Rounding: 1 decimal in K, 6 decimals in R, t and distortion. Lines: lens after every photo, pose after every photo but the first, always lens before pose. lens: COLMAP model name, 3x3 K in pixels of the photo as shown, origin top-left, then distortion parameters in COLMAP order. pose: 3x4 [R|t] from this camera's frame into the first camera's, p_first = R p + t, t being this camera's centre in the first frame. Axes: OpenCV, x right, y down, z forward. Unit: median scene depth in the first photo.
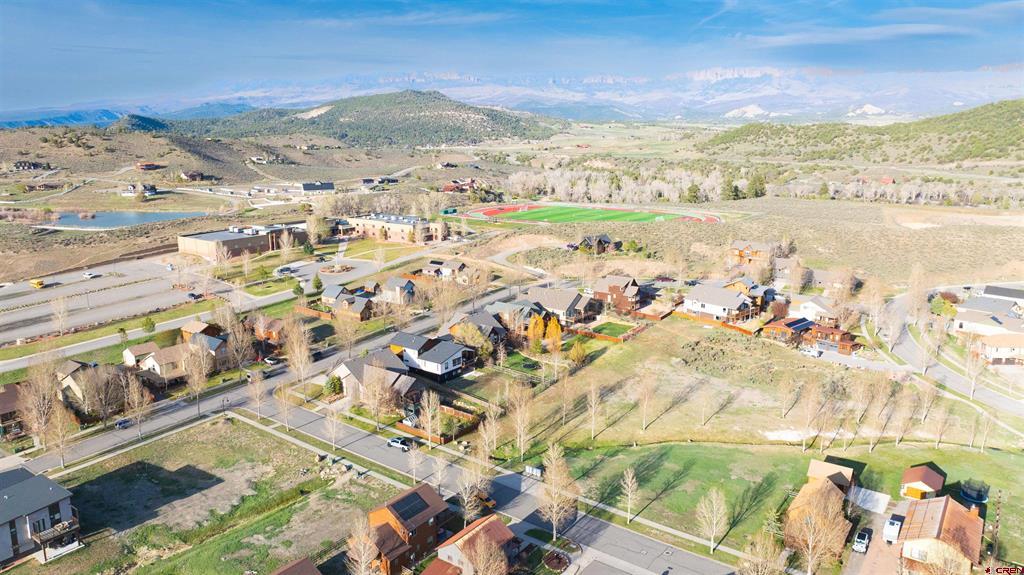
lens RADIAL K [[720.9, 0, 511.5], [0, 720.9, 288.8], [0, 0, 1]] dist [-0.042035, 0.046563]
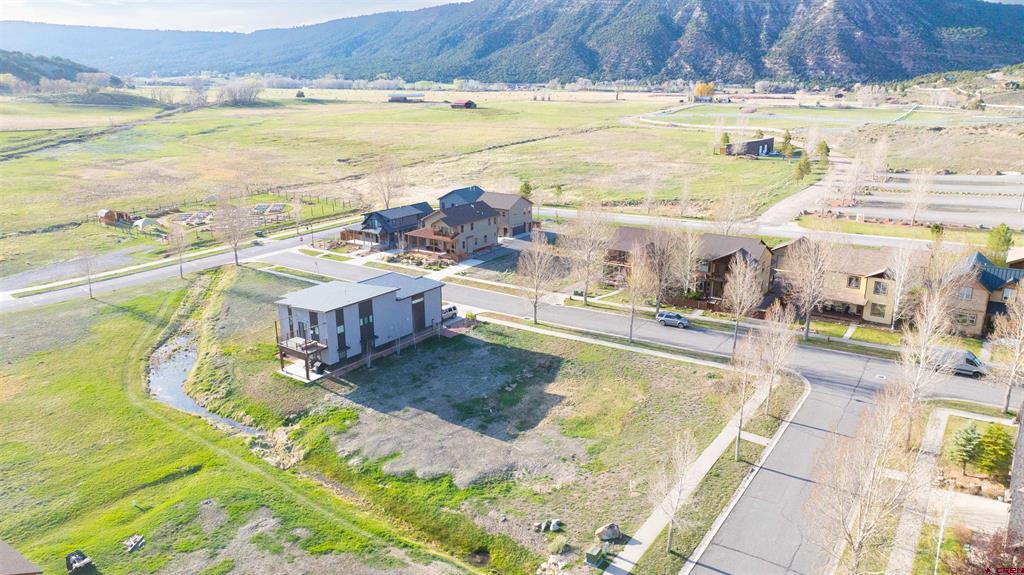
lens RADIAL K [[720.9, 0, 512.1], [0, 720.9, 291.4], [0, 0, 1]] dist [-0.042035, 0.046563]
pose [[0.019478, 0.289233, -0.957060, 0.029673], [-0.213424, 0.936381, 0.278640, 0.012431], [0.976765, 0.198832, 0.079969, 0.479177]]
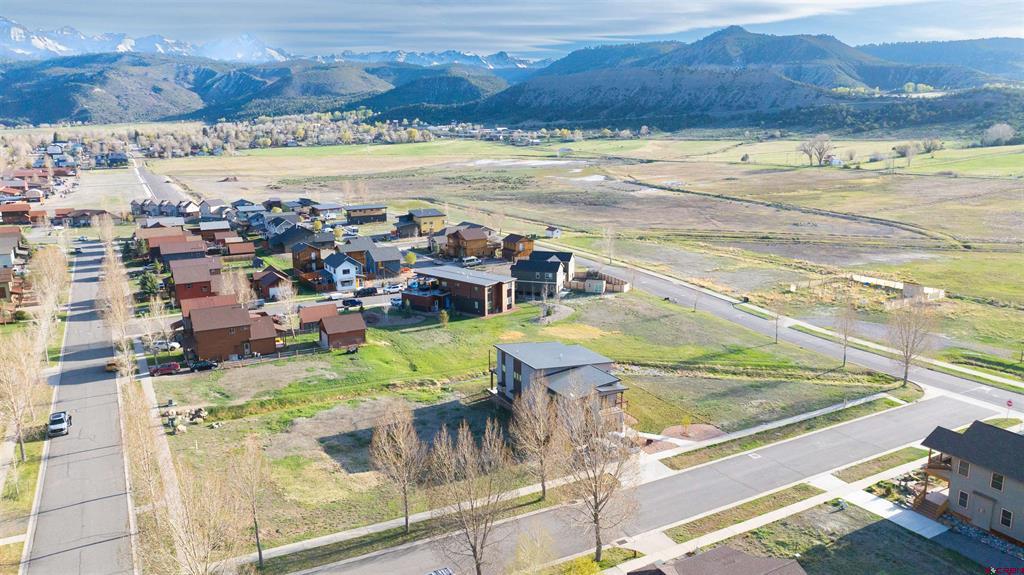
lens RADIAL K [[720.9, 0, 513.3], [0, 720.9, 267.3], [0, 0, 1]] dist [-0.042035, 0.046563]
pose [[-0.912736, -0.066099, 0.403168, -0.426374], [0.099760, 0.920896, 0.376827, -0.060402], [-0.396184, 0.384164, -0.833940, 0.730516]]
